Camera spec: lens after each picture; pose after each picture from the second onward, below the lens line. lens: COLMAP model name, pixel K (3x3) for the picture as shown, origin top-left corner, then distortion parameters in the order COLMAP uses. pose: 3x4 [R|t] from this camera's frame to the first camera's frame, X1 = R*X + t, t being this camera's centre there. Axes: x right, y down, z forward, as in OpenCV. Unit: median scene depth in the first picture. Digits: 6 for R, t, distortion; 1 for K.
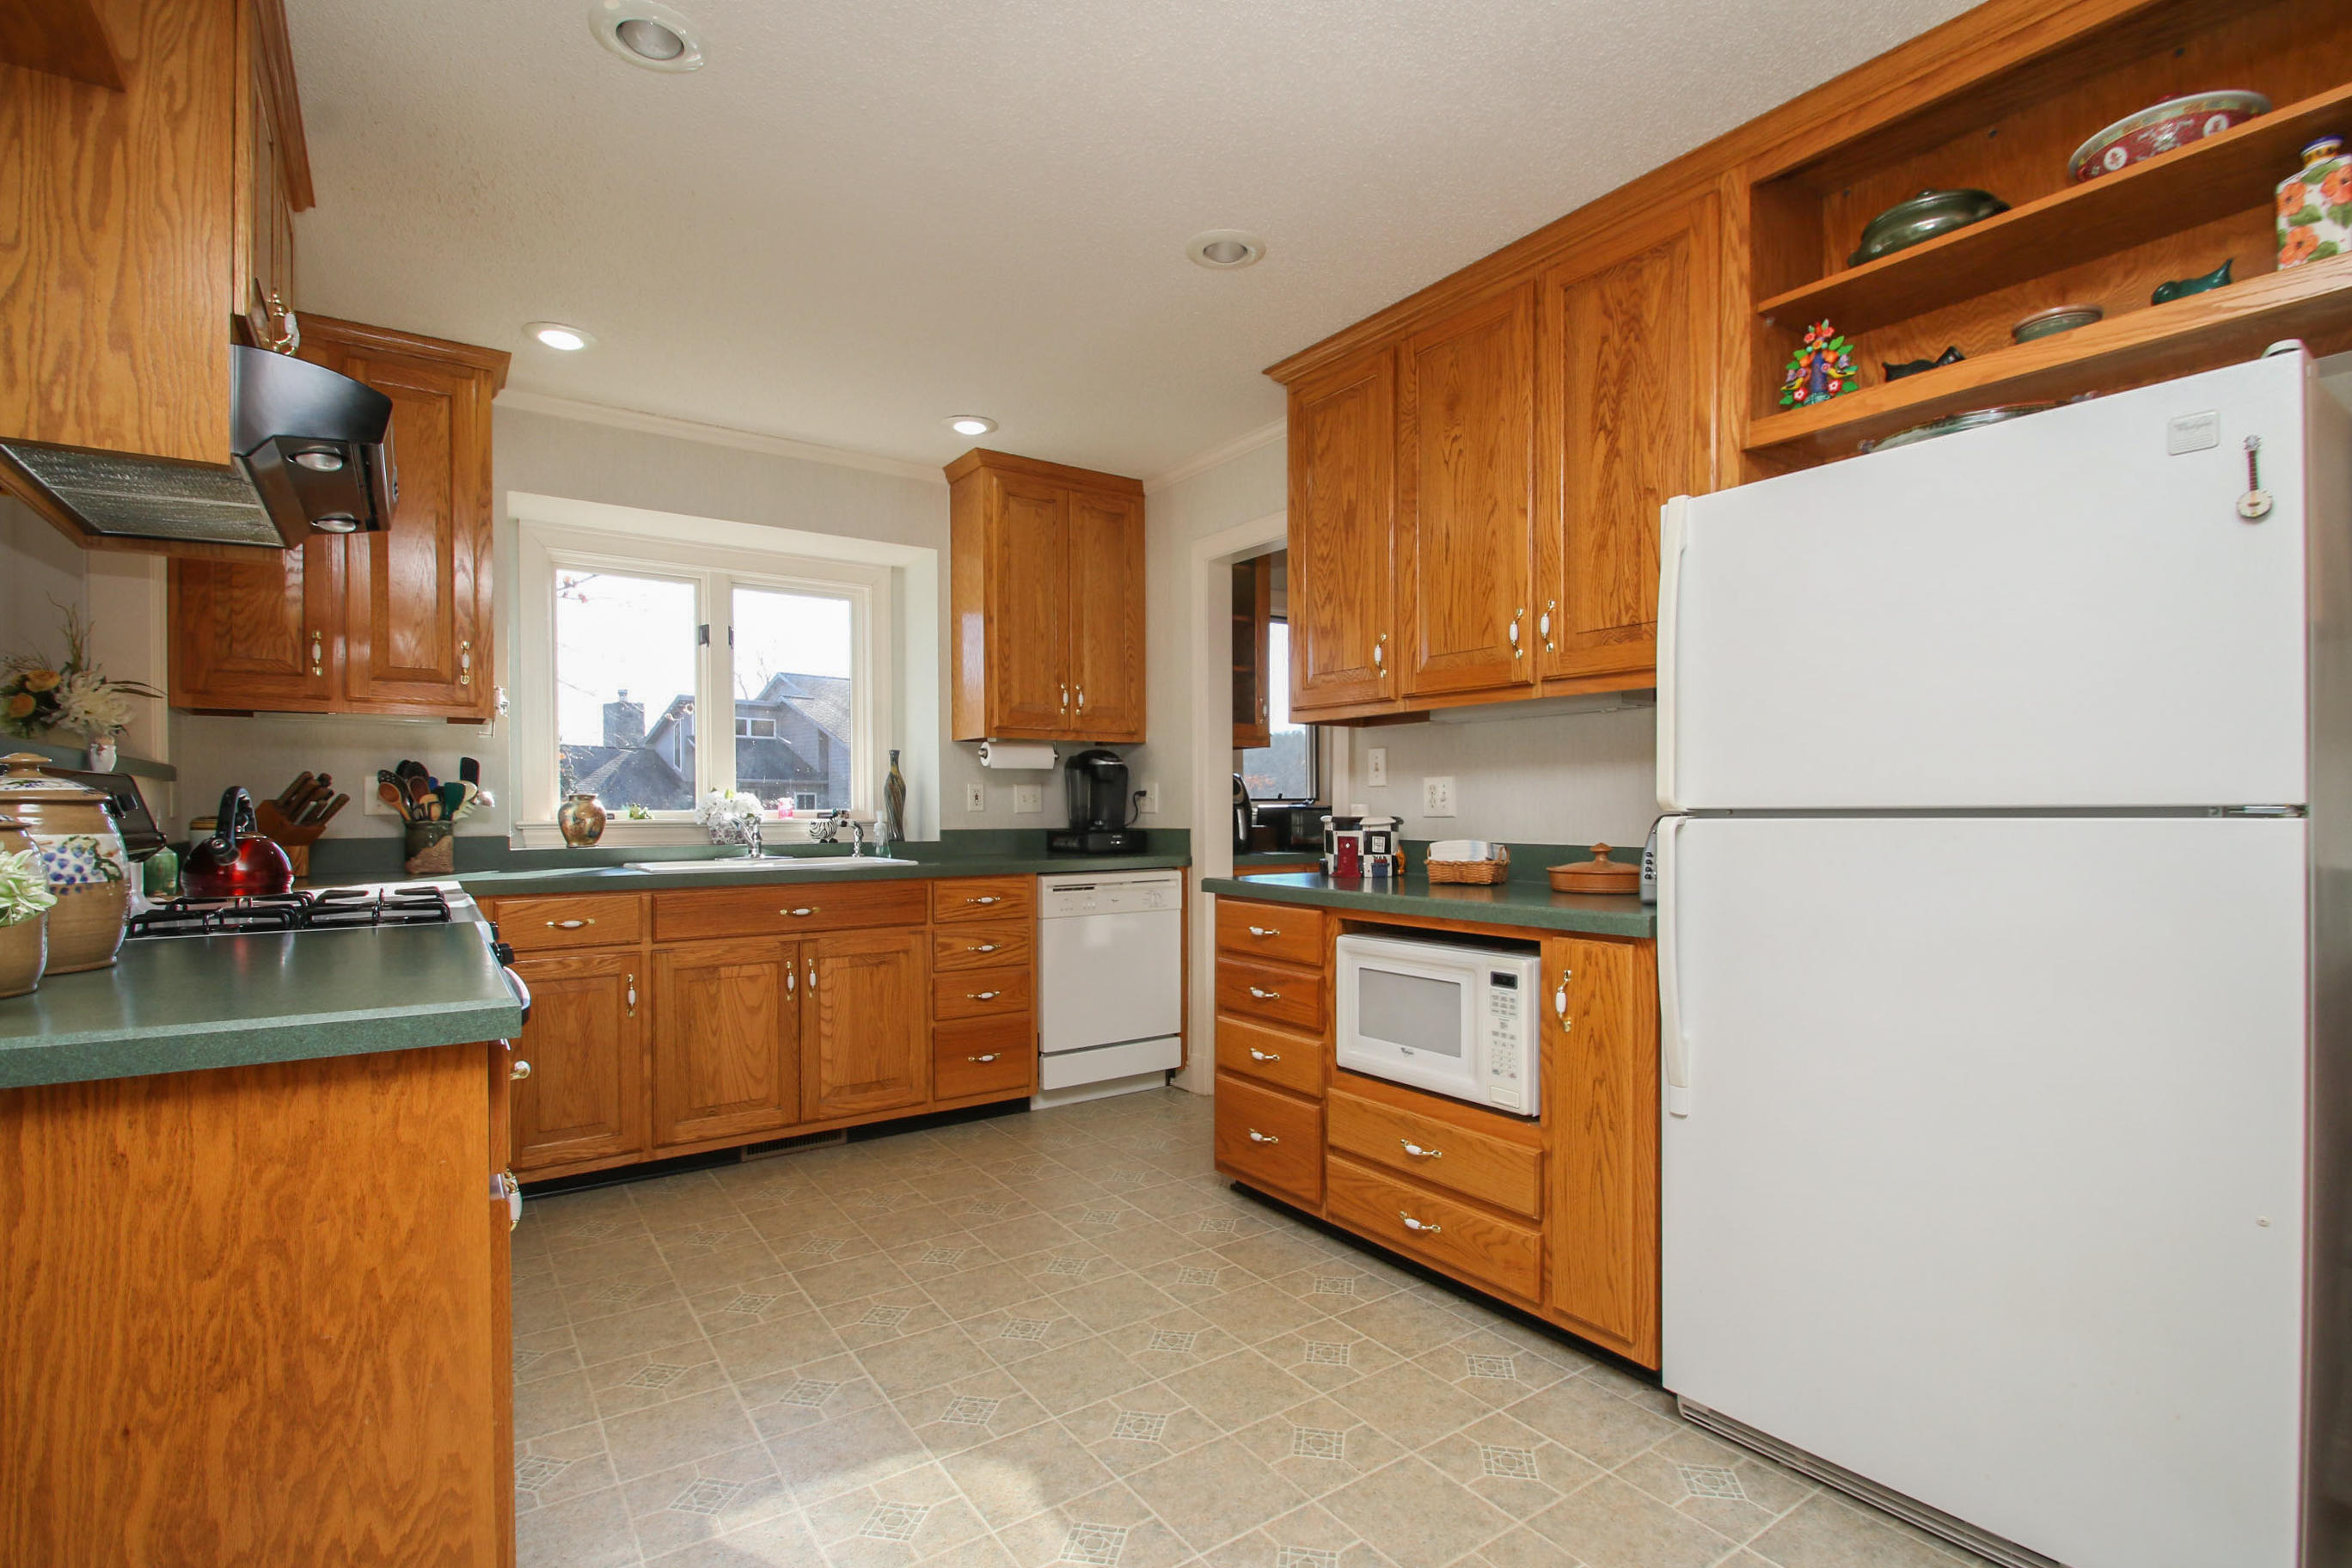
lens RADIAL K [[1100.6, 0, 1200.7], [0, 1100.6, 810.6], [0, 0, 1]] dist [-0.004363, -0.006259]
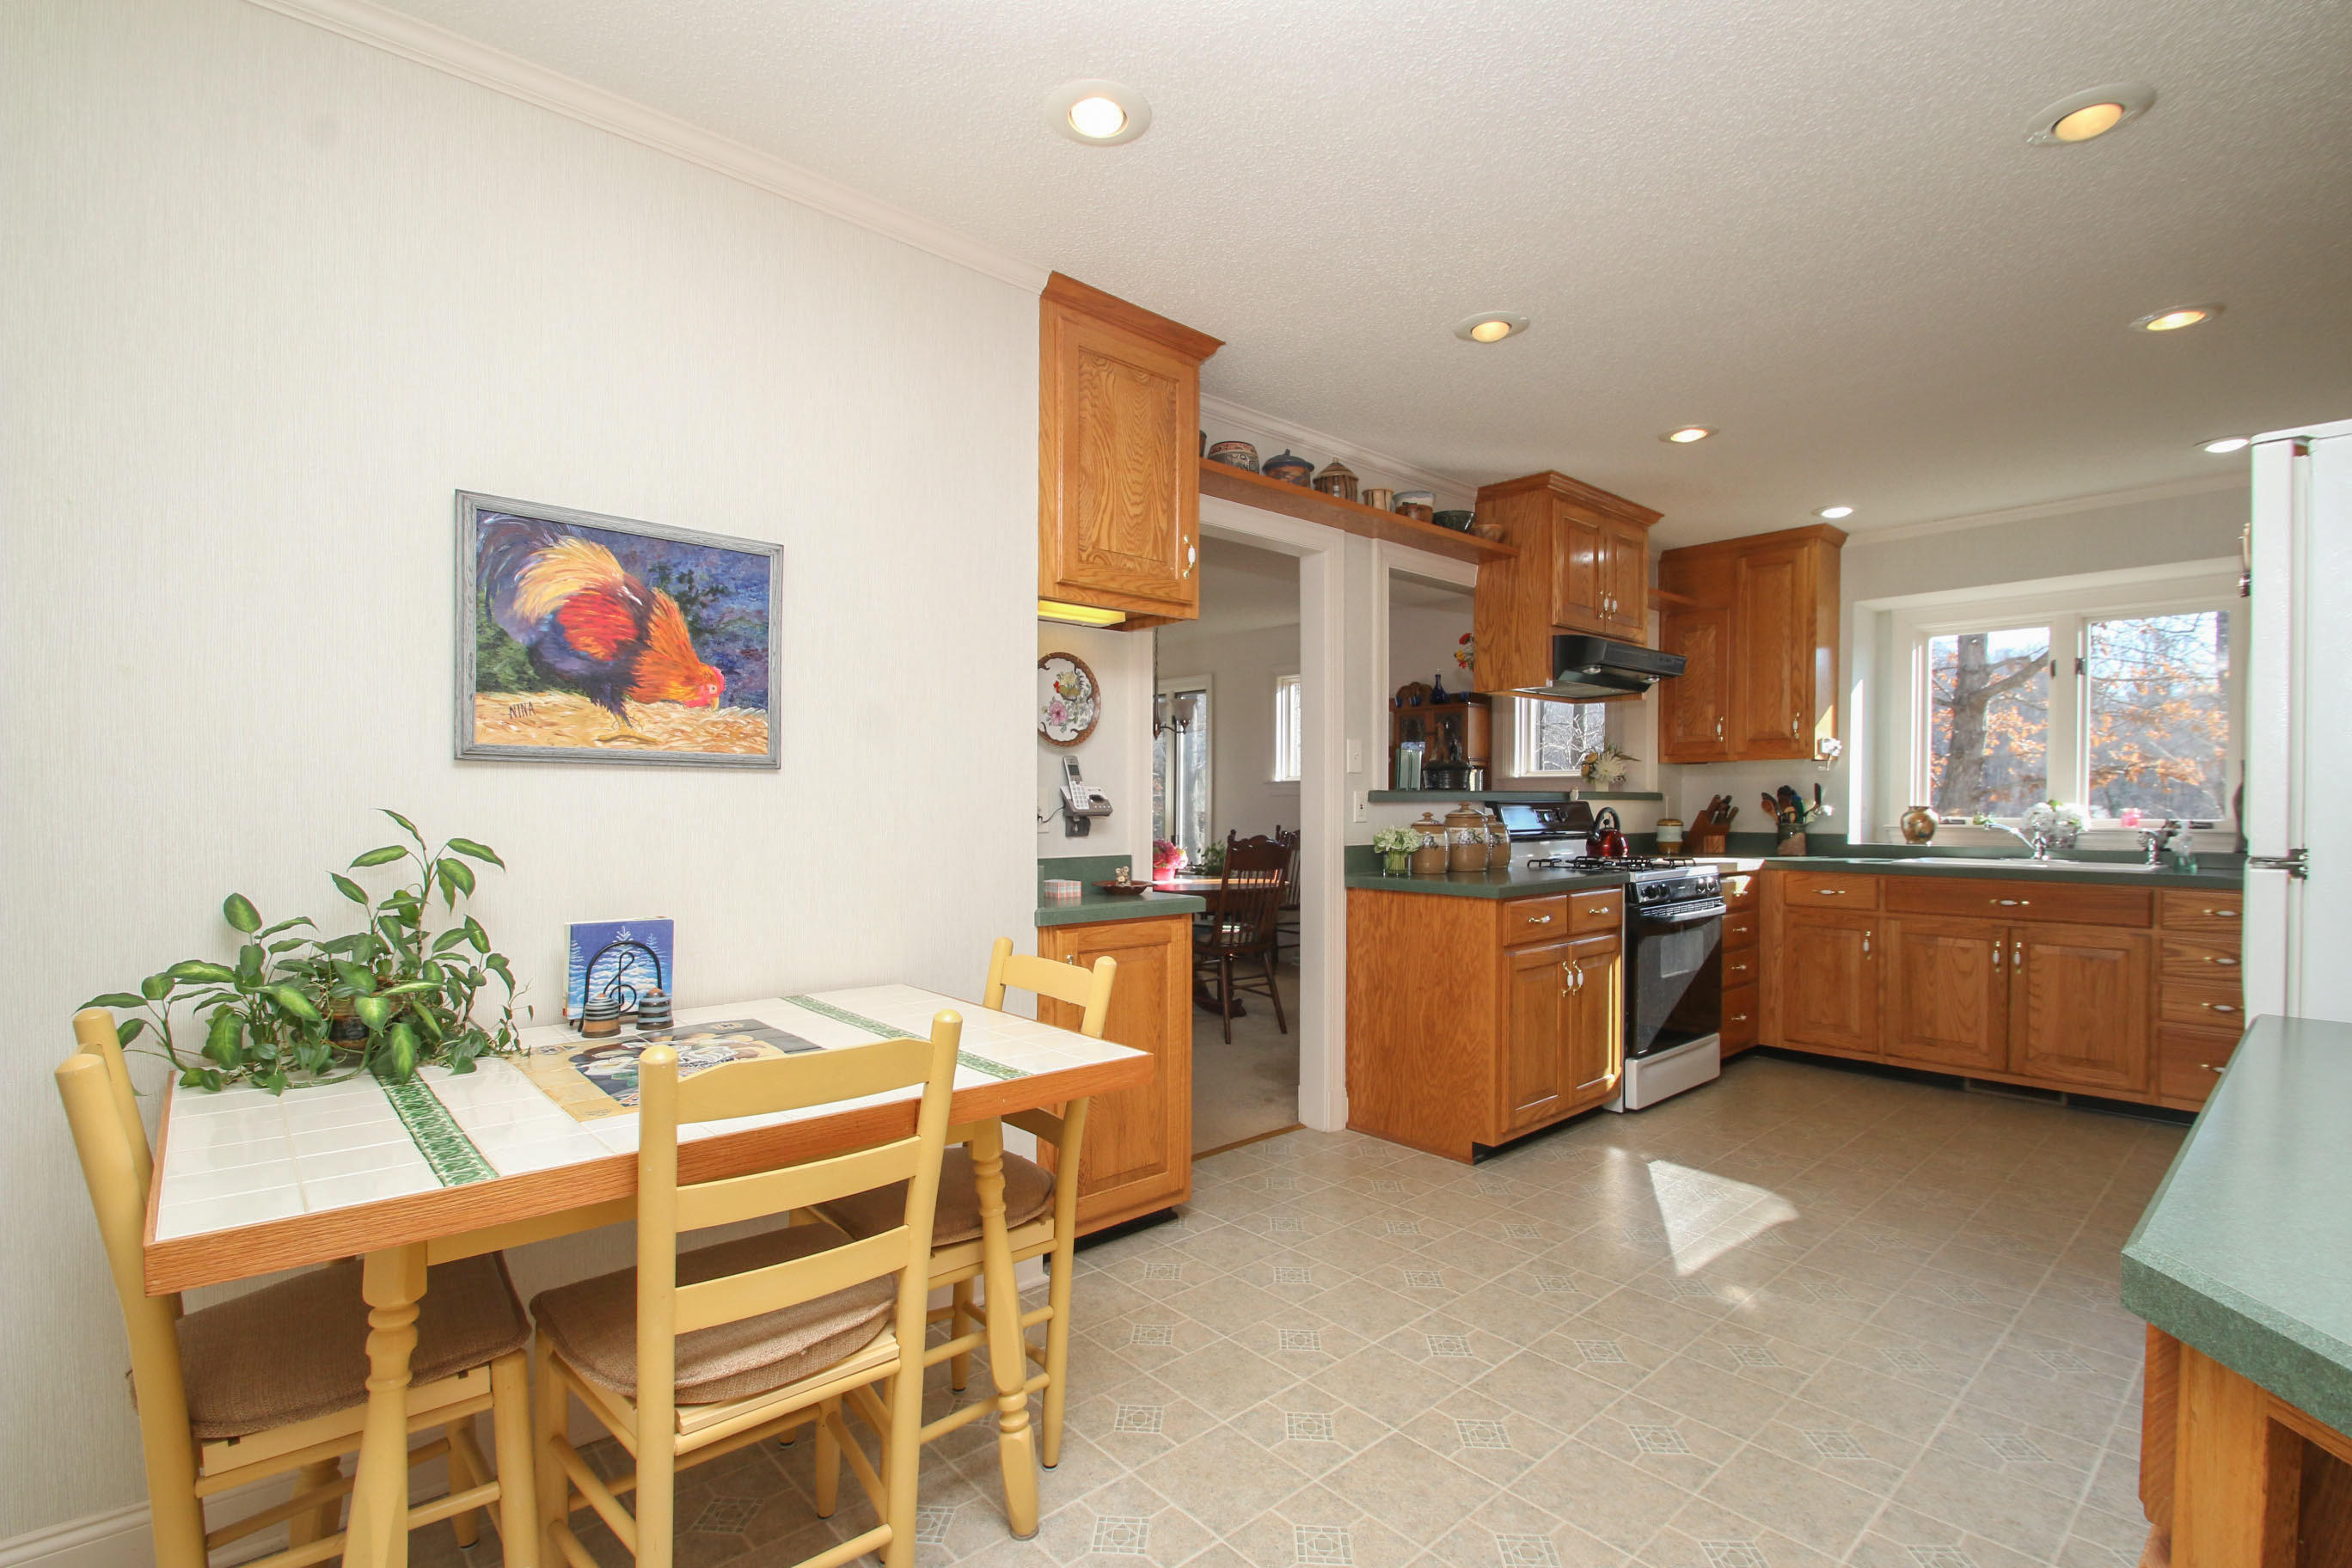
lens RADIAL K [[1100.6, 0, 1184.5], [0, 1100.6, 804.8], [0, 0, 1]] dist [-0.004363, -0.006259]
pose [[0.118844, 0.005997, -0.992895, 0.790029], [-0.005446, 0.999971, 0.005388, -0.021817], [0.992898, 0.004767, 0.118874, -0.077734]]
